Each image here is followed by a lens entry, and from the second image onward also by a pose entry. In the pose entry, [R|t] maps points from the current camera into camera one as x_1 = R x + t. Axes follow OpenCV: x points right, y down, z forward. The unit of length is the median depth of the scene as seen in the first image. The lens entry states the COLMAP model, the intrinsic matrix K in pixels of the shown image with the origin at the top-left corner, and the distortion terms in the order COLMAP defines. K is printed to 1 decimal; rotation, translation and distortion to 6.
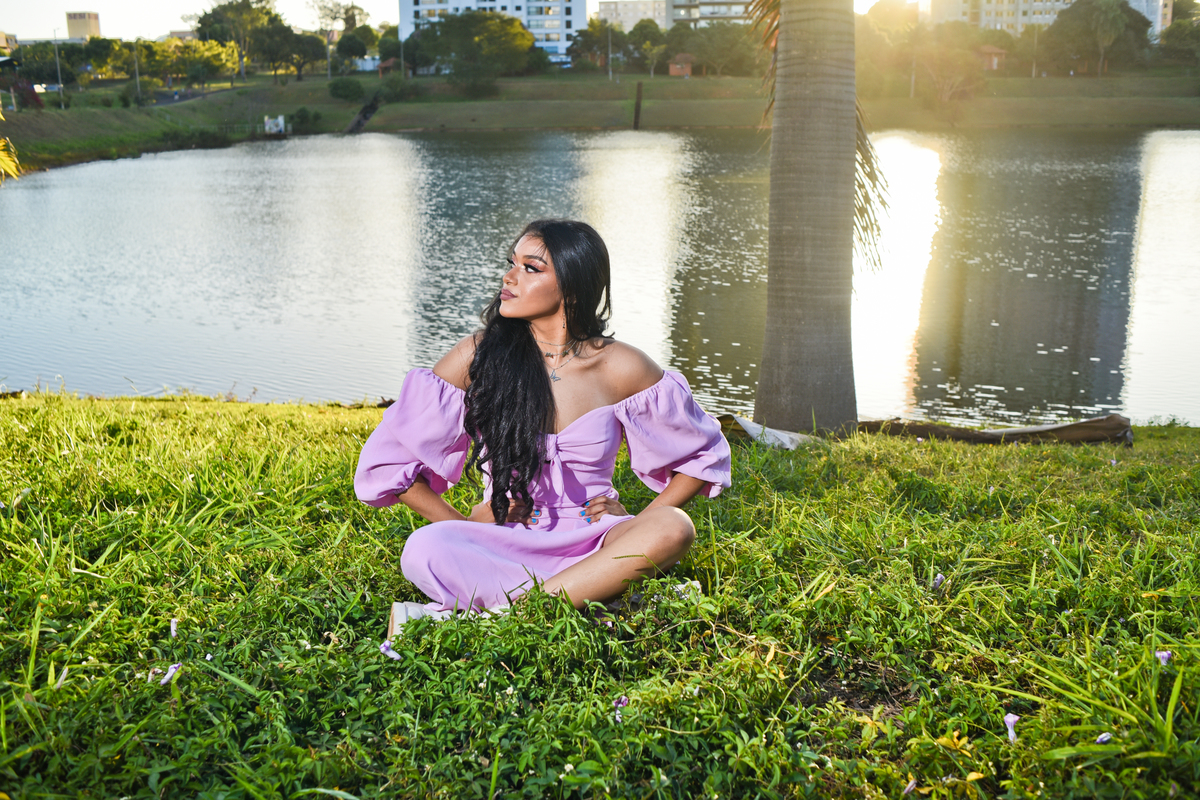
lens RADIAL K [[1191.9, 0, 600.0], [0, 1191.9, 400.0], [0, 0, 1]] dist [-0.068086, 0.028034]
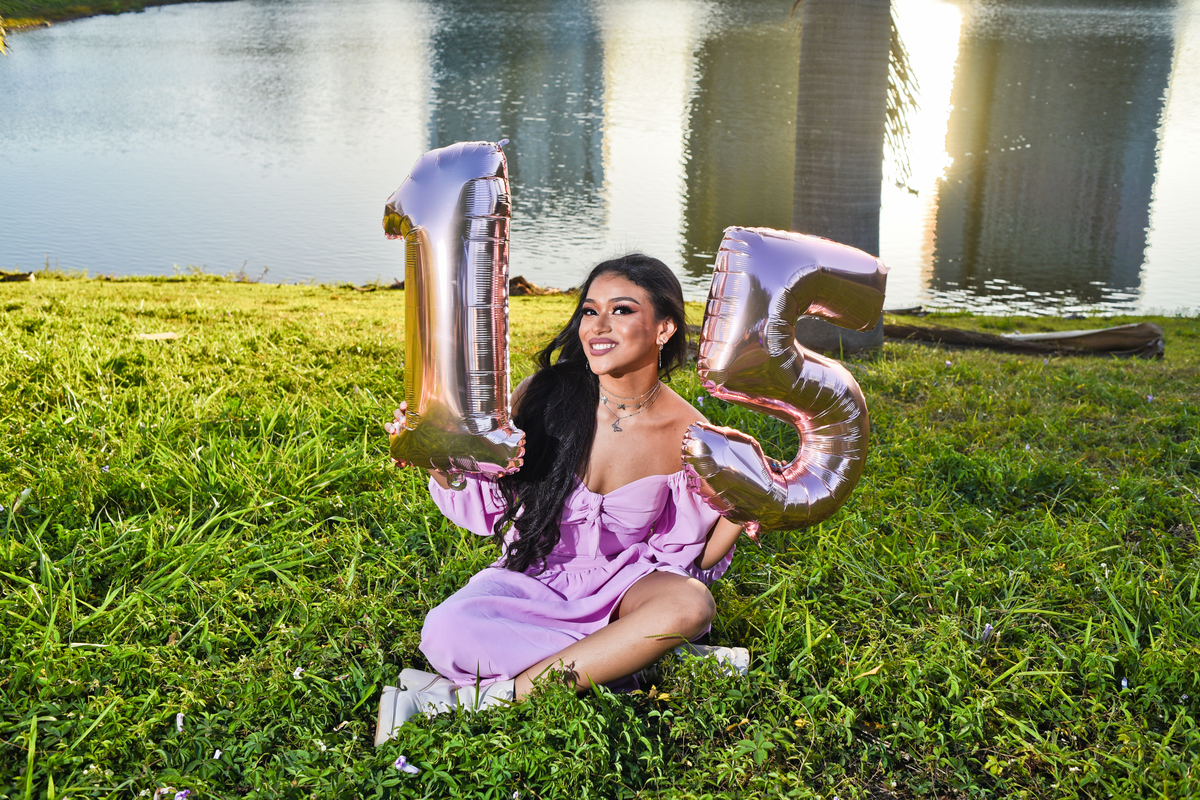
lens RADIAL K [[1209.0, 0, 604.9], [0, 1209.0, 401.0], [0, 0, 1]] dist [-0.082036, 0.084853]
pose [[0.999947, 0.004418, -0.009303, -0.008304], [-0.003509, 0.995424, 0.095488, -0.091780], [0.009682, -0.095451, 0.995387, 0.046311]]
